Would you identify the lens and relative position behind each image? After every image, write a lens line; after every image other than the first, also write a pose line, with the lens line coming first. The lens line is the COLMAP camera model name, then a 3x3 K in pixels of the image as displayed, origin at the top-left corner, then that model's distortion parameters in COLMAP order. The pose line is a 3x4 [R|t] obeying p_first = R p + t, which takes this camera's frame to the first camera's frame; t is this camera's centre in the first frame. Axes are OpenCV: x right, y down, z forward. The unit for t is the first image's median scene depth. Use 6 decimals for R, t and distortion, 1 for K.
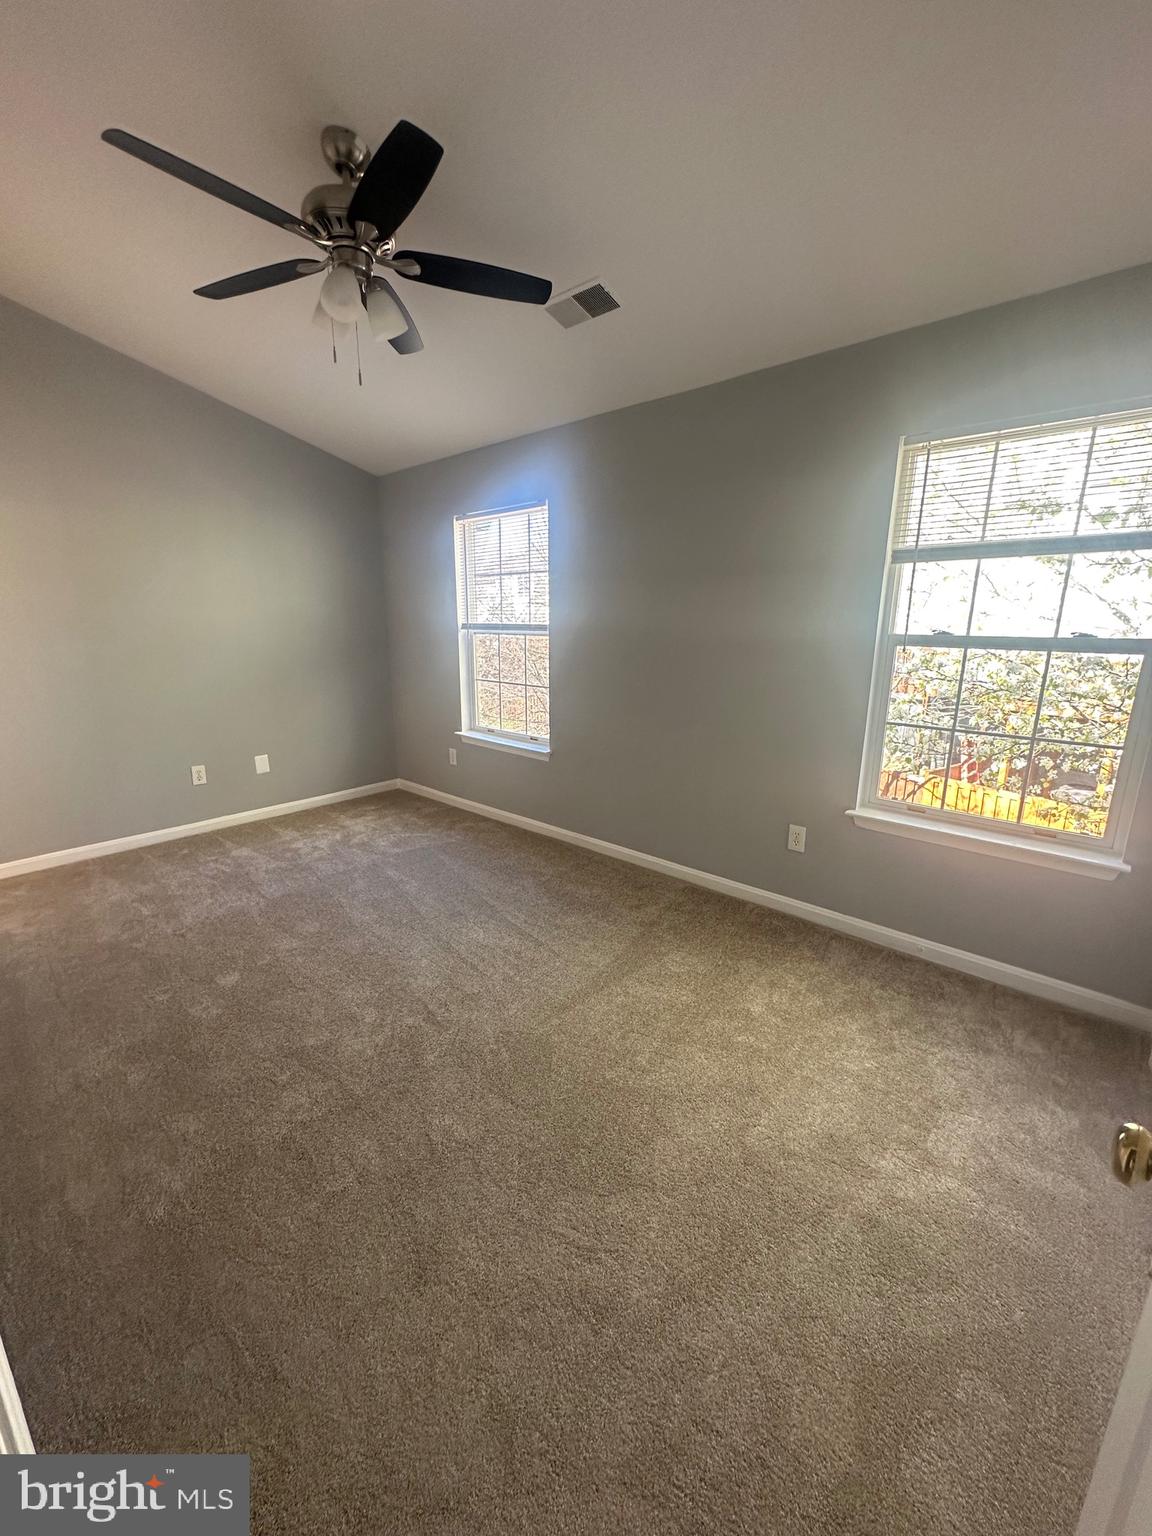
lens RADIAL K [[614.6, 0, 577.8], [0, 614.6, 764.7], [0, 0, 1]] dist [-0.004426, 0.000212]
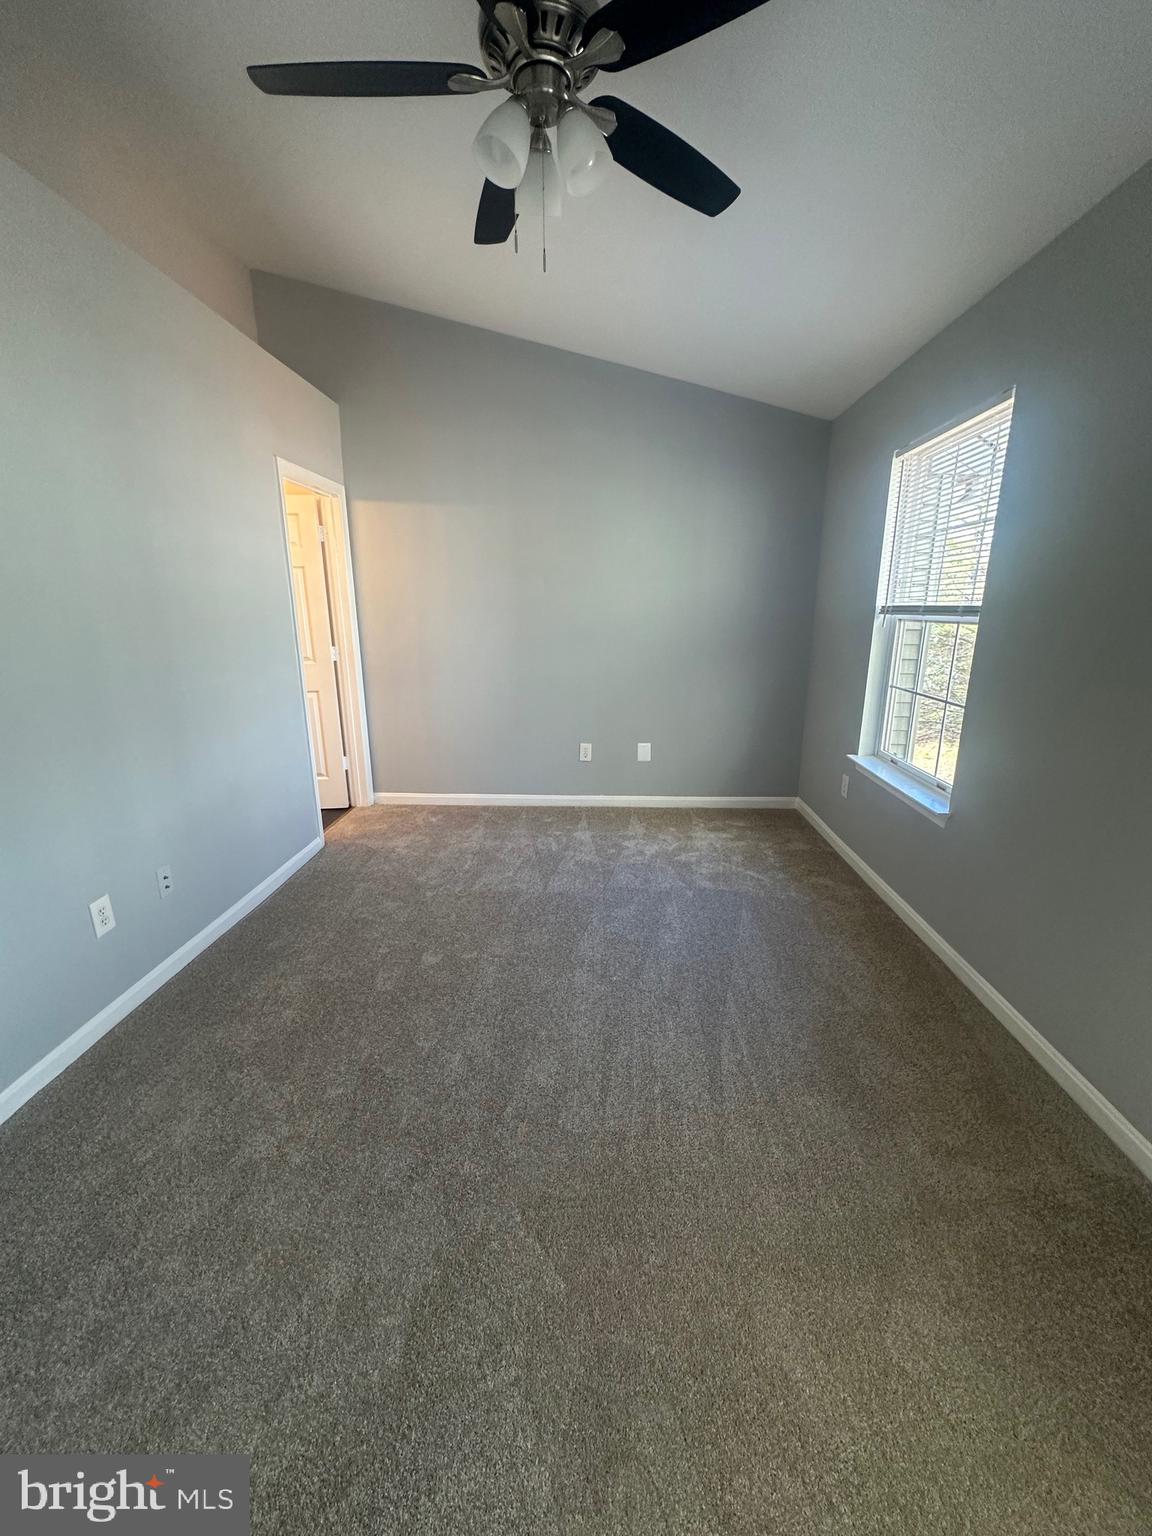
lens RADIAL K [[614.6, 0, 577.8], [0, 614.6, 764.7], [0, 0, 1]] dist [-0.004426, 0.000212]
pose [[0.631400, 0.188201, -0.752273, 0.174856], [-0.174797, 0.979677, 0.098381, -0.064995], [0.755500, 0.069377, 0.651465, 0.316360]]
